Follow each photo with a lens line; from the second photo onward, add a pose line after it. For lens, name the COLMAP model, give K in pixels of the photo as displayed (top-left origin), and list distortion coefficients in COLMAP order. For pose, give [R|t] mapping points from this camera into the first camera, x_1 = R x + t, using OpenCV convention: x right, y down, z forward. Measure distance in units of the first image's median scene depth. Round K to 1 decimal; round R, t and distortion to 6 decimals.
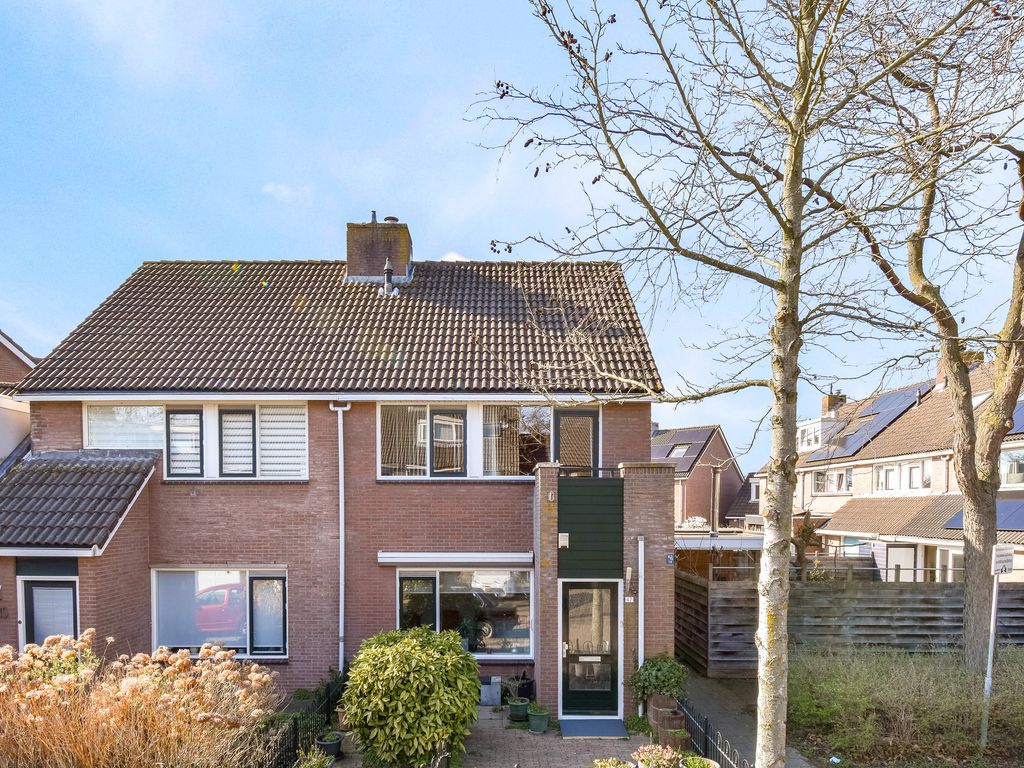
lens RADIAL K [[719.6, 0, 512.0], [0, 719.6, 384.0], [0, 0, 1]] dist [0.003870, 0.001691]
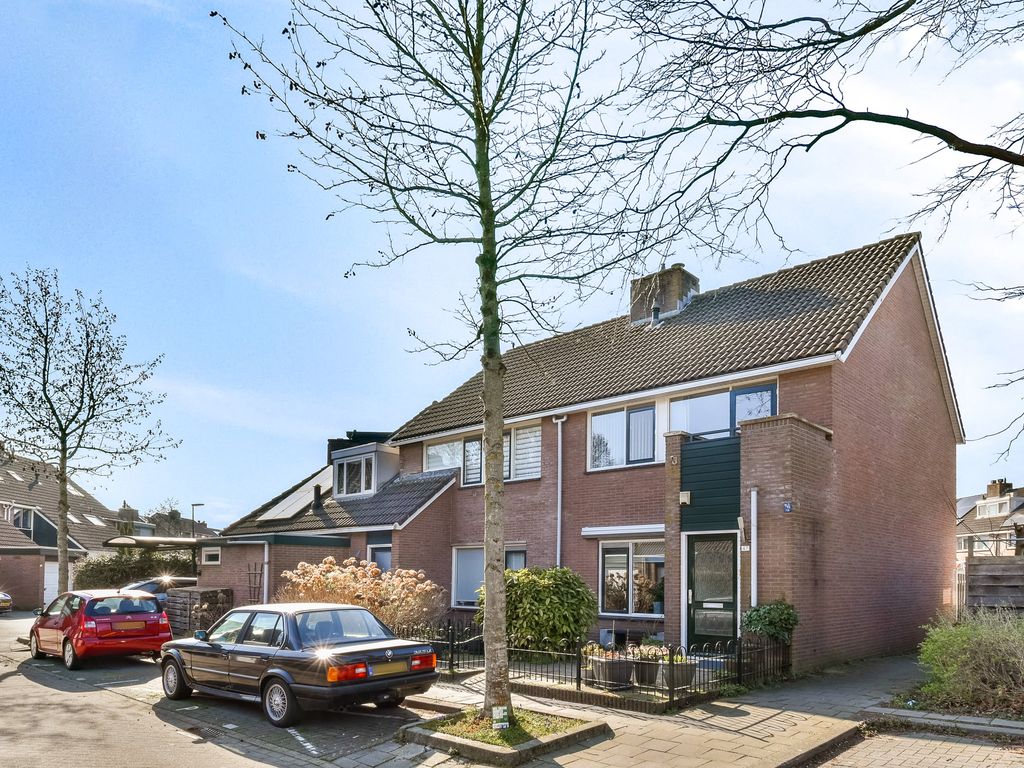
lens RADIAL K [[684.9, 0, 512.0], [0, 684.9, 384.0], [0, 0, 1]] dist [-0.003260, -0.002599]
pose [[0.735521, -0.197659, -0.648028, 0.528466], [0.124035, 0.979615, -0.158016, 0.161073], [0.666051, 0.035846, 0.745044, 0.034864]]
